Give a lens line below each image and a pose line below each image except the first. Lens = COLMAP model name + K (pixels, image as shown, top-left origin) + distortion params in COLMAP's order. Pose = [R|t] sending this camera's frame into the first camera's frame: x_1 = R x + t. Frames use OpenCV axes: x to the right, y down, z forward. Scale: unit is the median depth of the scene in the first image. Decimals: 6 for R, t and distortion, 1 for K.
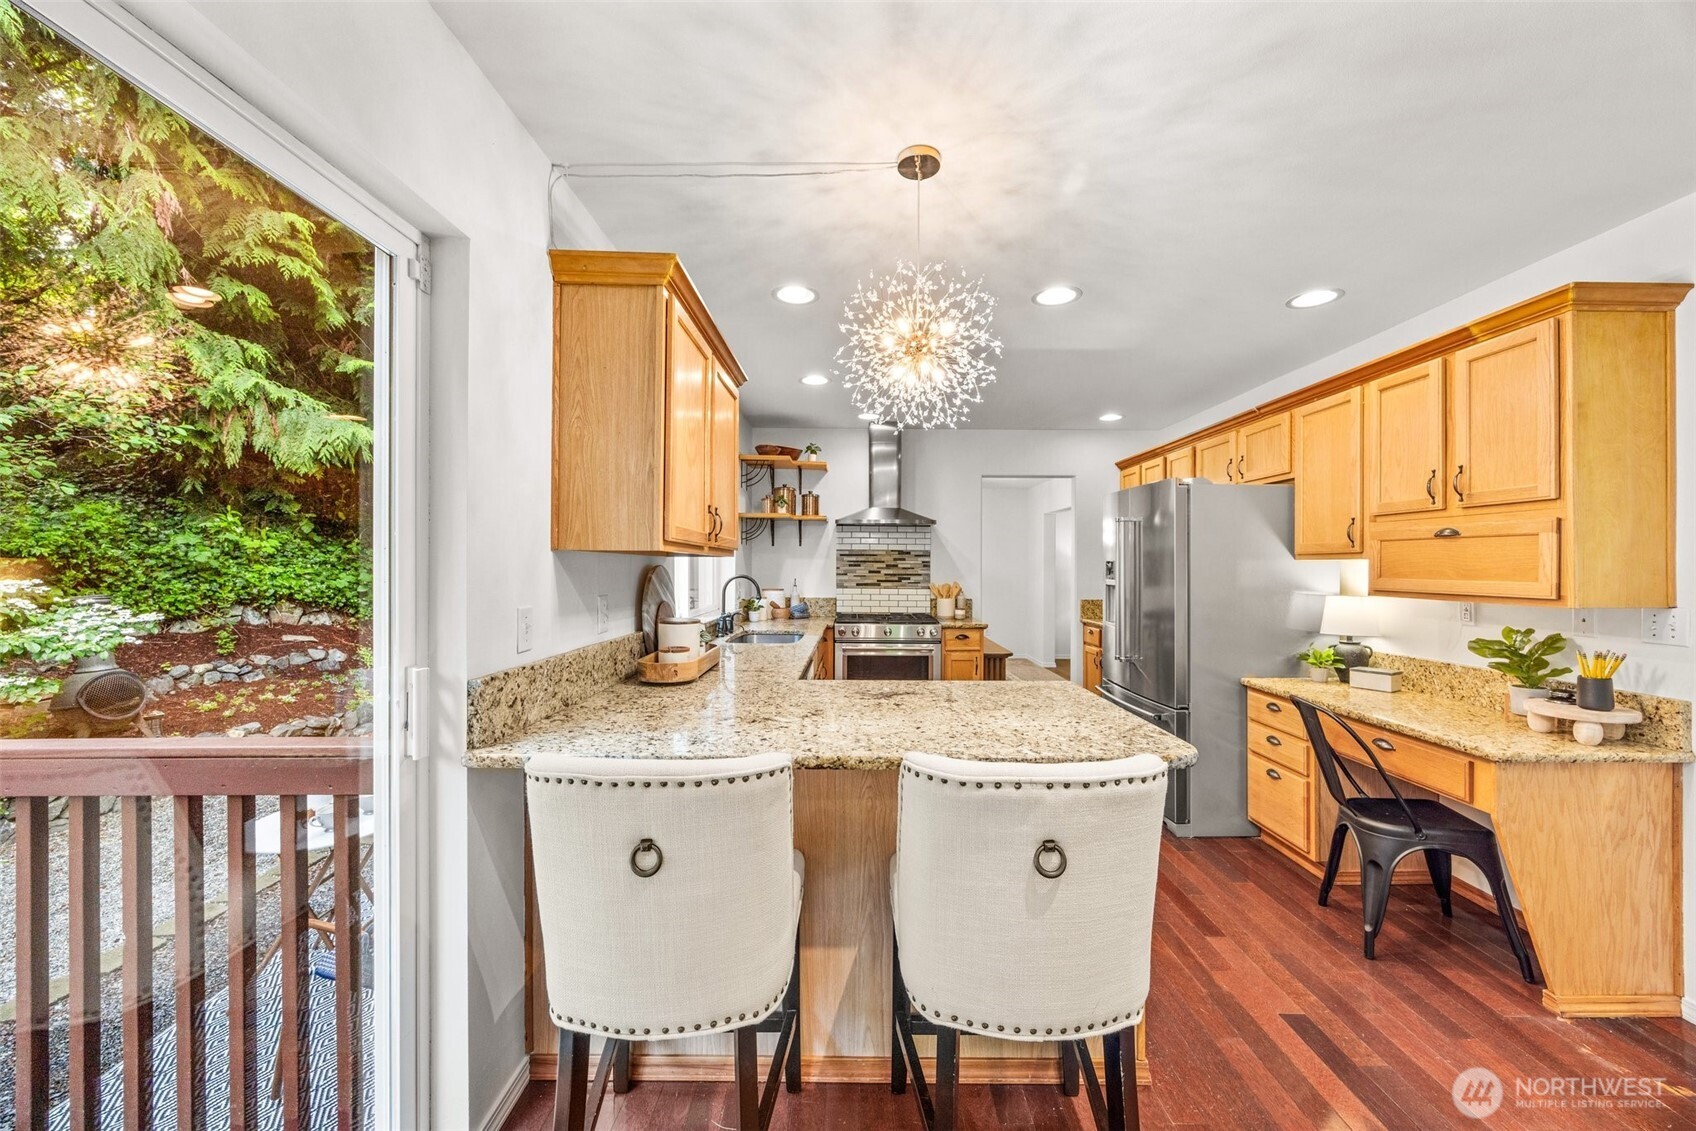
lens RADIAL K [[650.3, 0, 842.8], [0, 650.3, 560.6], [0, 0, 1]] dist [-0.006237, 0.000137]
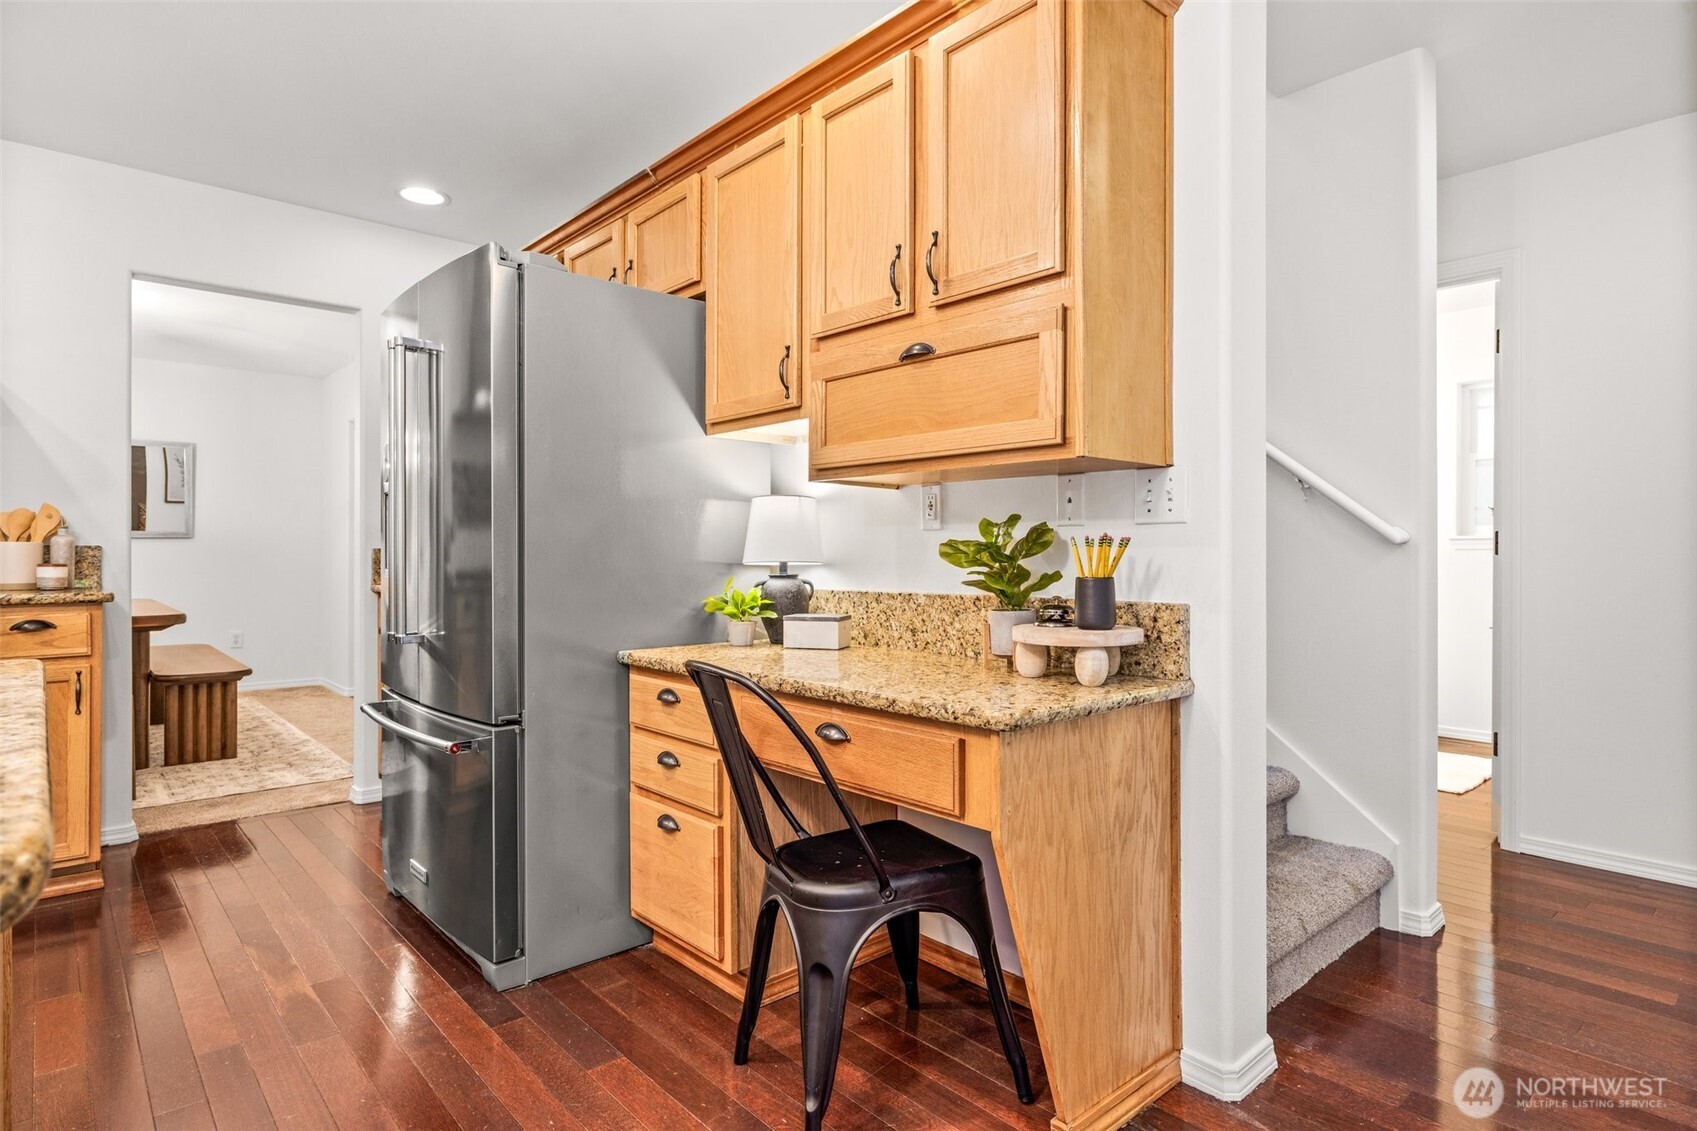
lens RADIAL K [[904.7, 0, 850.8], [0, 904.7, 558.6], [0, 0, 1]] dist [0.004512, -0.000871]
pose [[0.742969, -0.001807, 0.669323, 0.344849], [-0.000655, 0.999994, 0.003427, 0.135937], [-0.669325, -0.002985, 0.742963, 0.432296]]
